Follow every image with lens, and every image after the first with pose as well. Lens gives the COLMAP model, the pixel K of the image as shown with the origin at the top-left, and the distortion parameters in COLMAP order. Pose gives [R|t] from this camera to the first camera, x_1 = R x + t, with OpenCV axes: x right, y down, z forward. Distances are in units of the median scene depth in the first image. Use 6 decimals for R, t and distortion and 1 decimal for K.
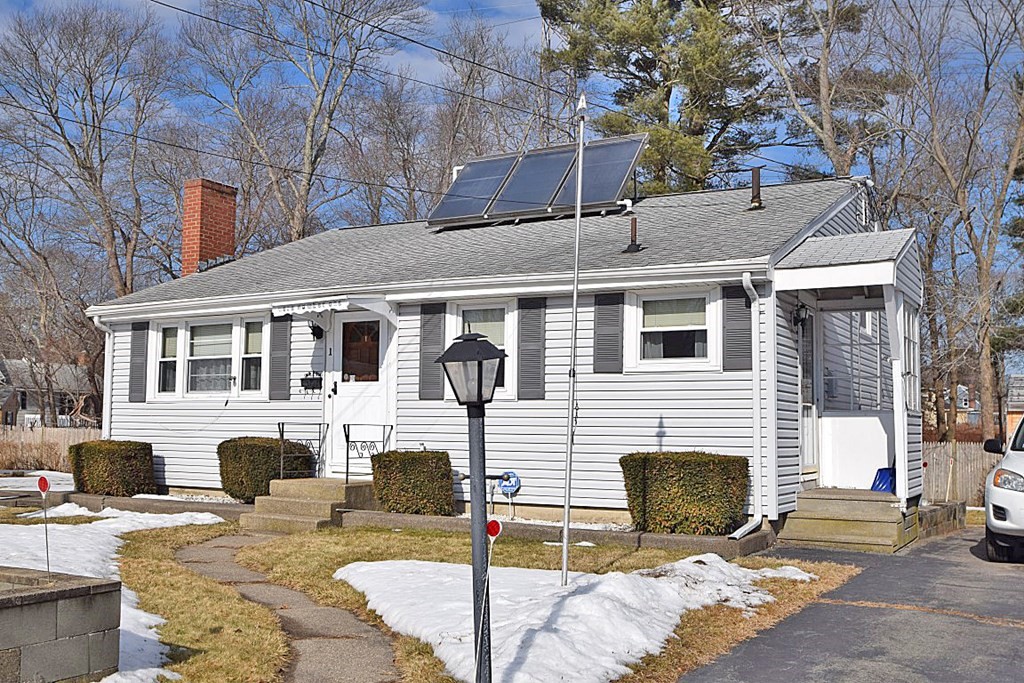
lens RADIAL K [[1039.0, 0, 527.2], [0, 1039.0, 362.3], [0, 0, 1]] dist [-0.068335, 0.000000]
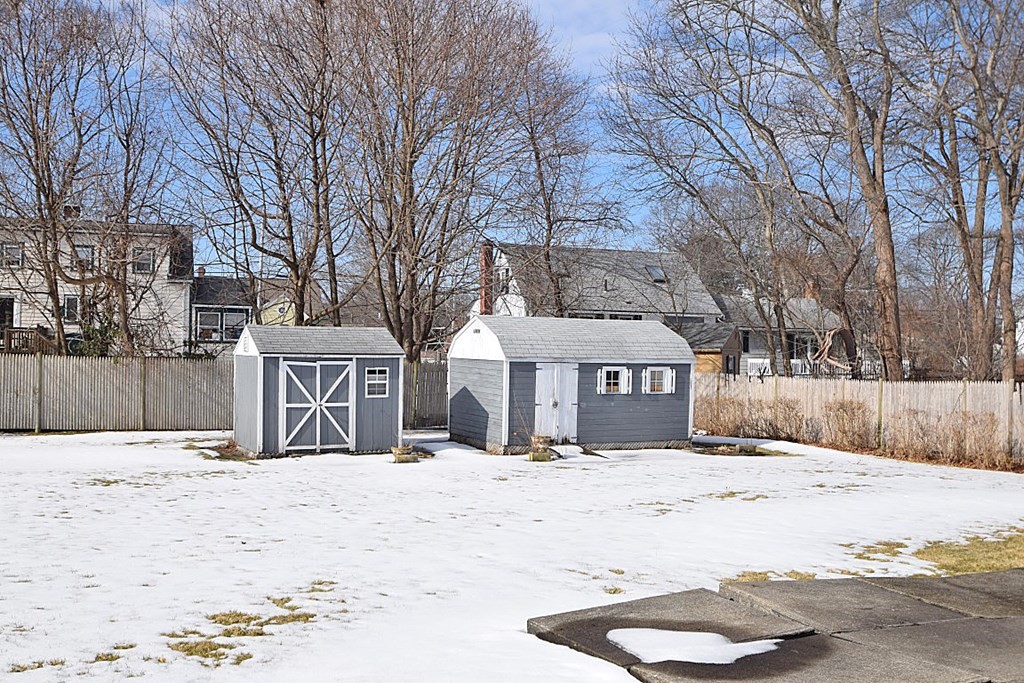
lens RADIAL K [[1039.0, 0, 514.5], [0, 1039.0, 350.0], [0, 0, 1]] dist [-0.068335, 0.000000]
pose [[0.781587, -0.014887, -0.623619, -0.155141], [0.042219, 0.998685, 0.029073, 0.015072], [0.622366, -0.049052, 0.781188, 0.302781]]
